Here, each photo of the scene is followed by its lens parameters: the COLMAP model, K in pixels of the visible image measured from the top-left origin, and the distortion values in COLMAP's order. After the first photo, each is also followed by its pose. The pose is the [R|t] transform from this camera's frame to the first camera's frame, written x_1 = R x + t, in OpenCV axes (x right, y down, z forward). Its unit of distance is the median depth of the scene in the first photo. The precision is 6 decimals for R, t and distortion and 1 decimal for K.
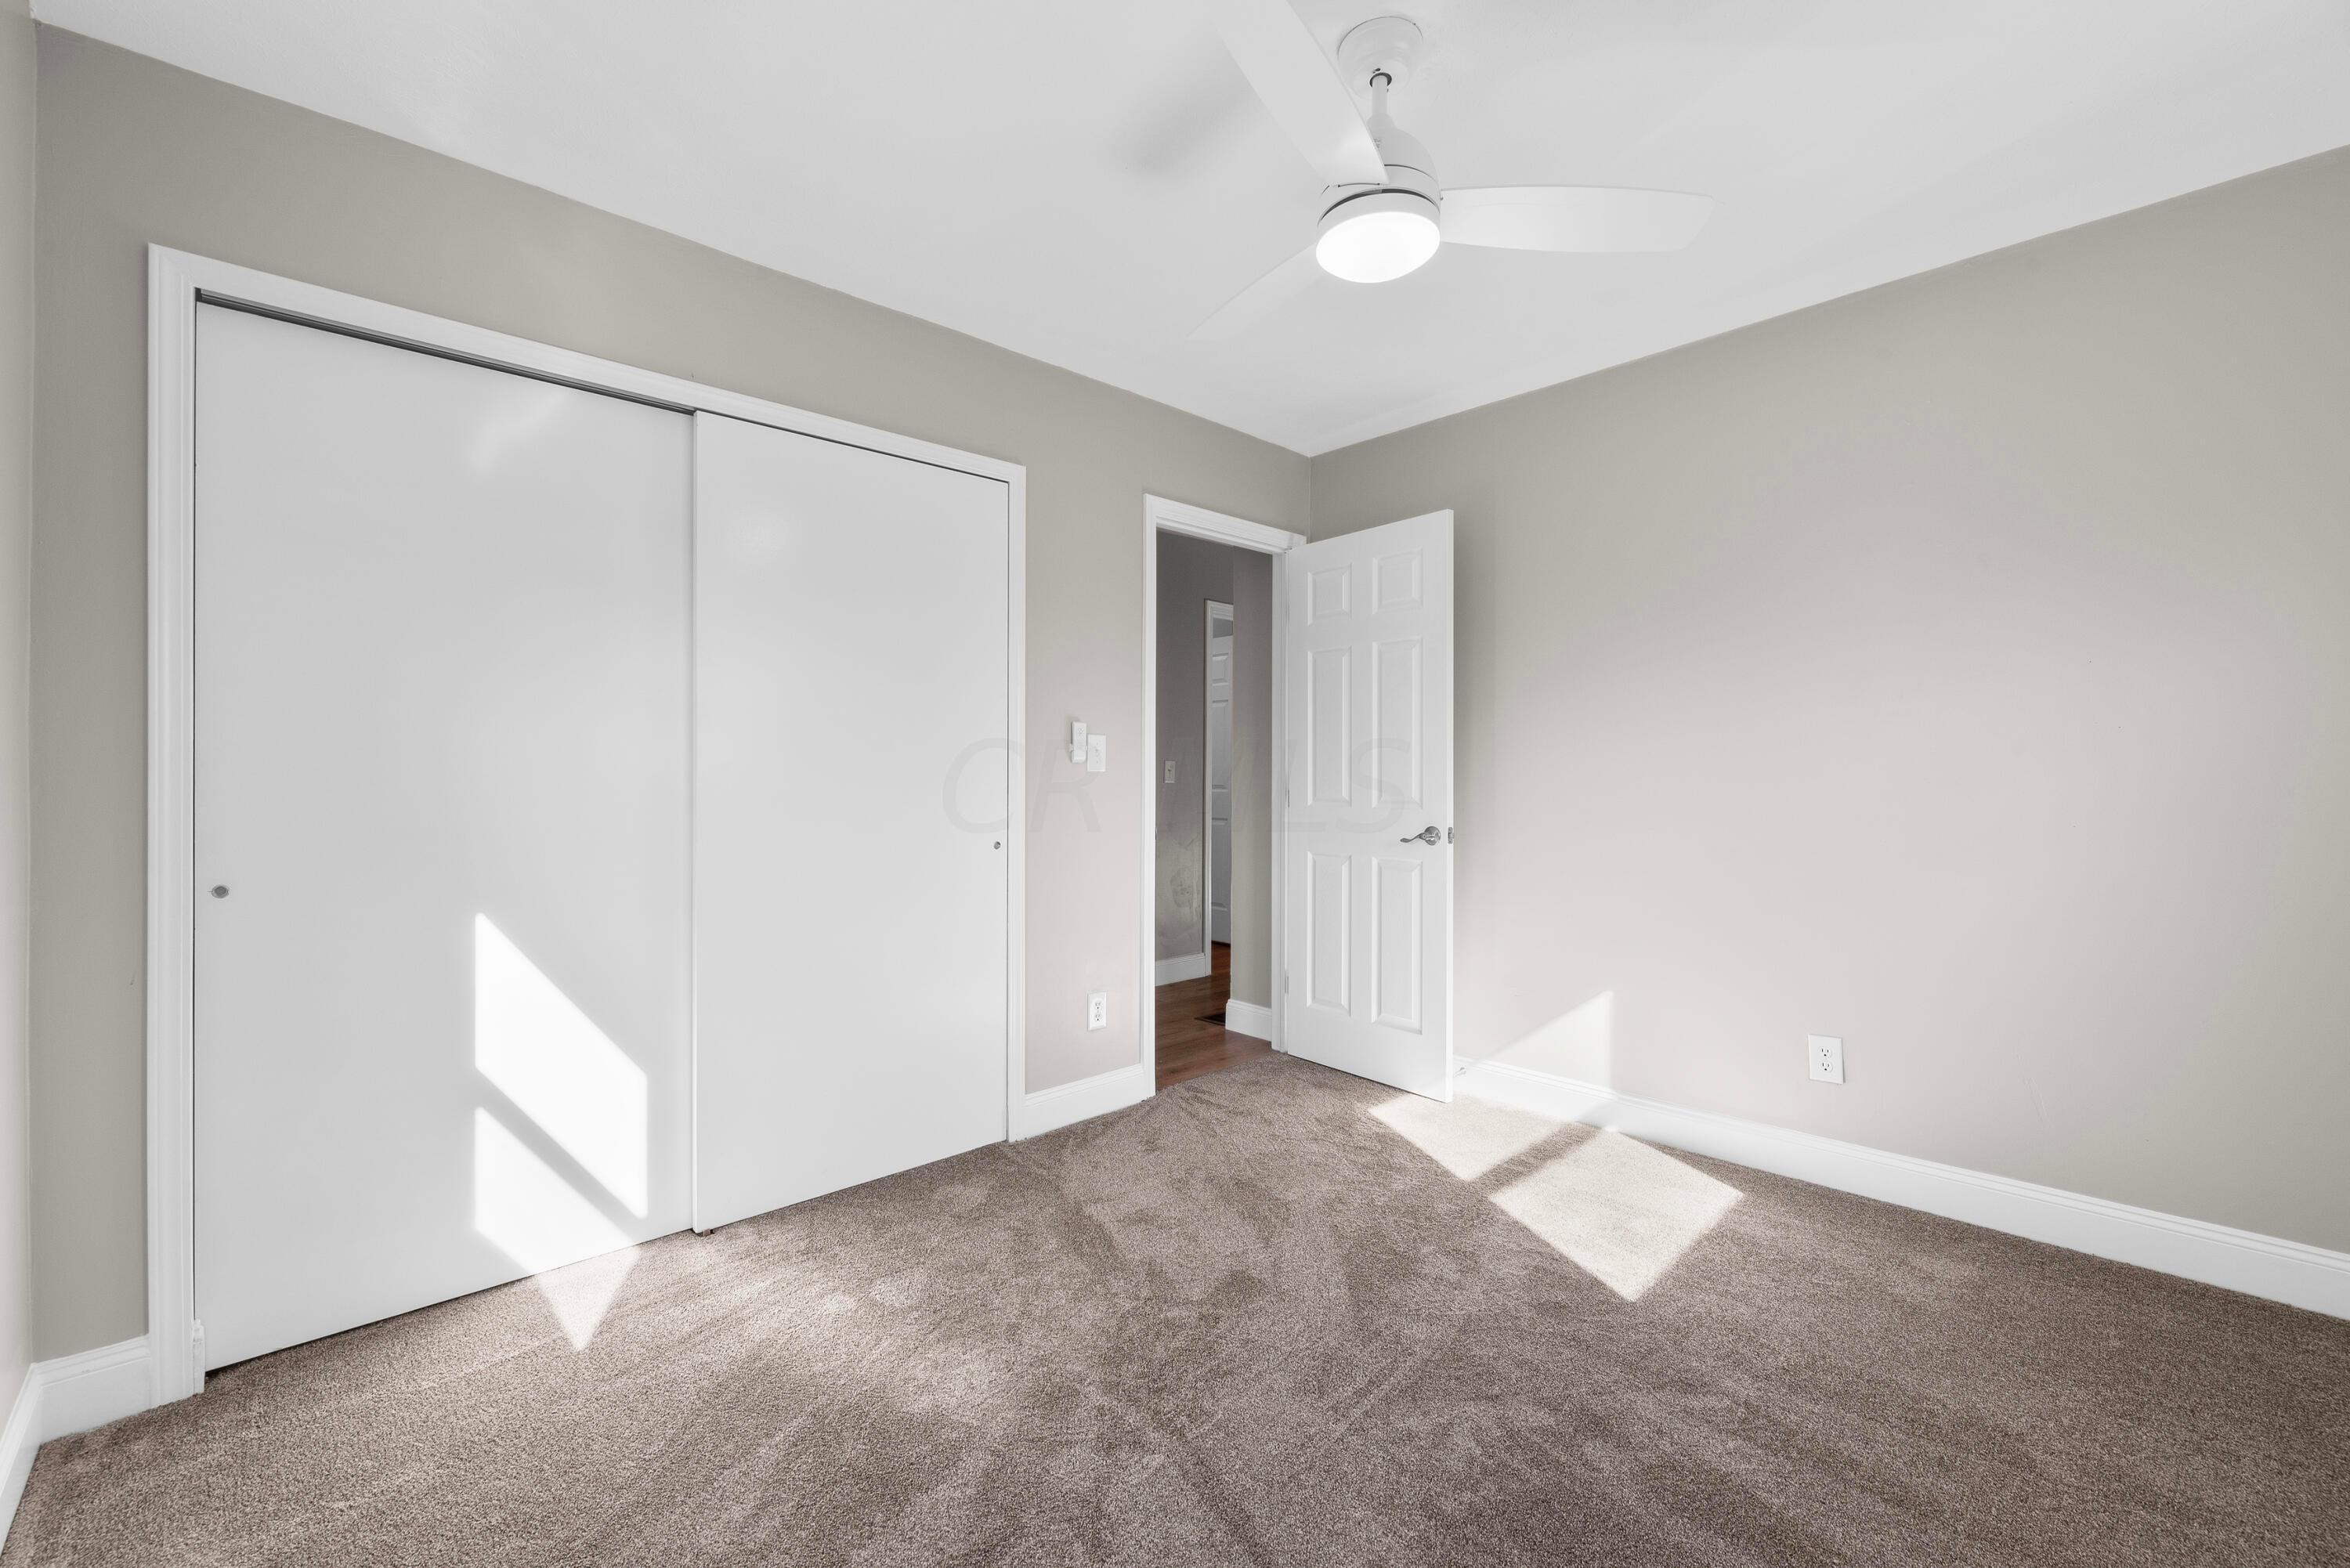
lens RADIAL K [[958.4, 0, 1170.7], [0, 958.4, 770.3], [0, 0, 1]] dist [-0.002914, 0.000084]
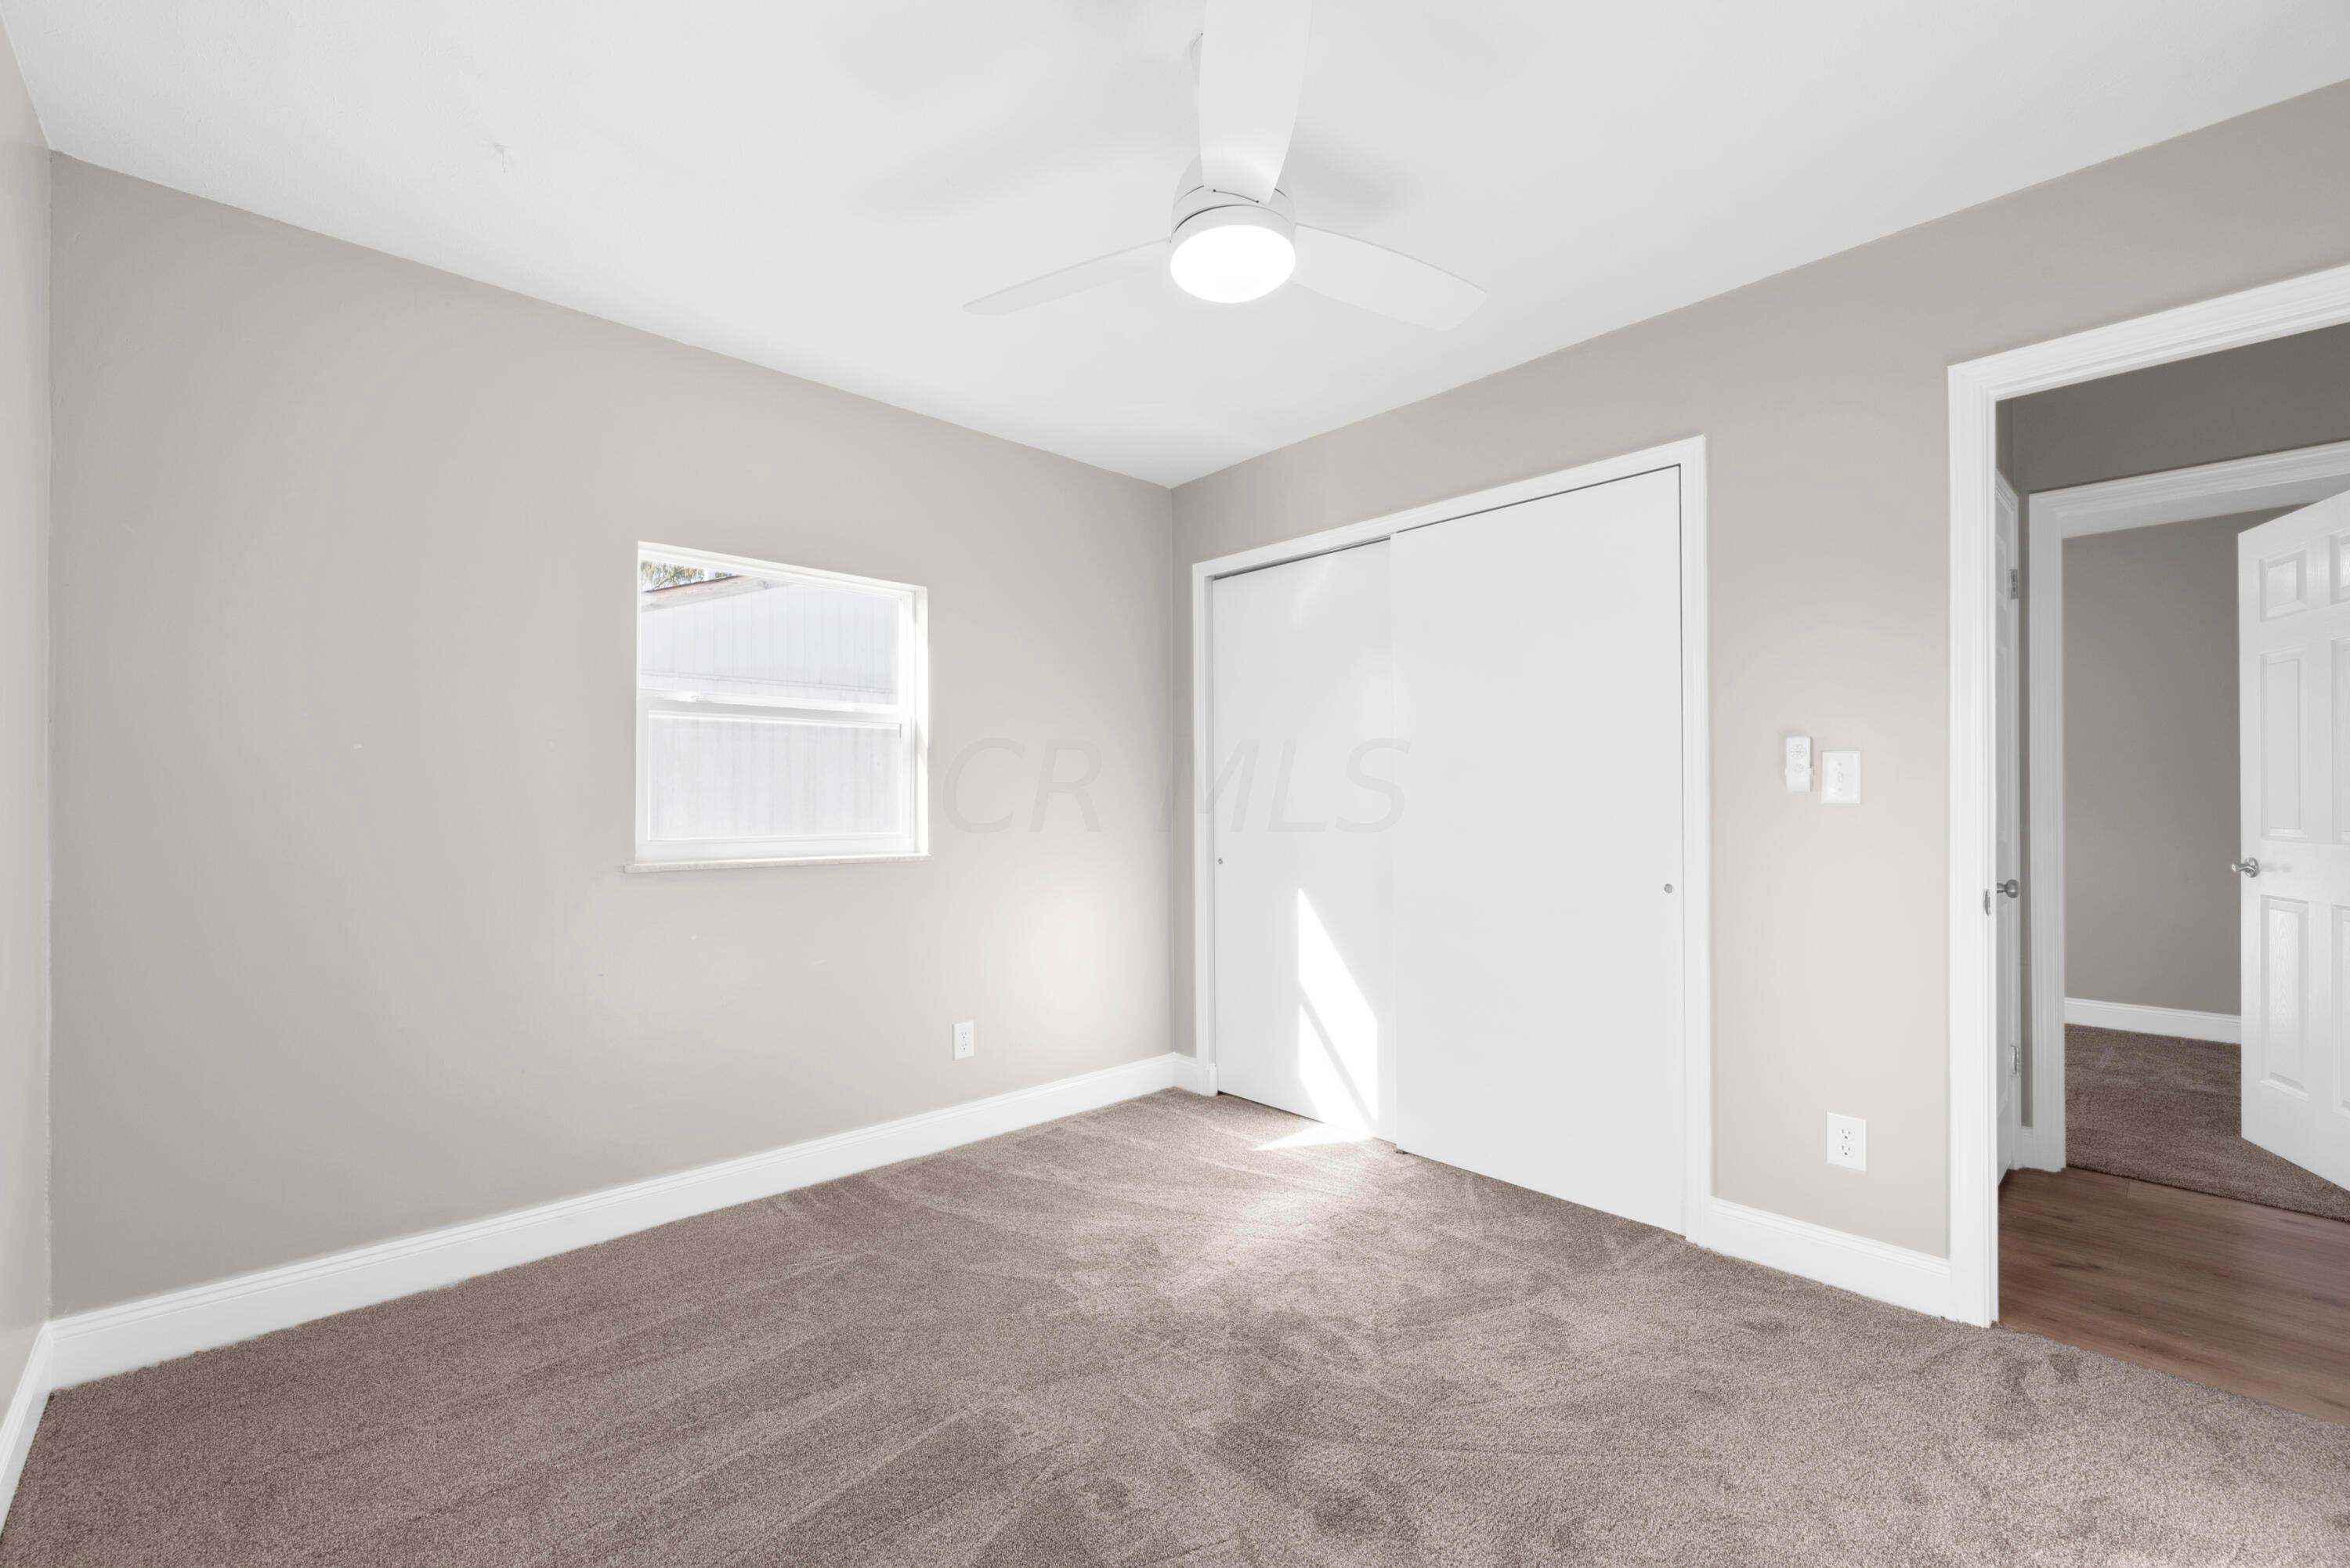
lens RADIAL K [[958.4, 0, 1169.4], [0, 958.4, 798.1], [0, 0, 1]] dist [-0.002914, 0.000084]
pose [[0.020183, -0.001128, -0.999796, 0.735620], [0.005788, 0.999983, -0.001011, -0.006052], [0.999780, -0.005766, 0.020189, 0.577741]]
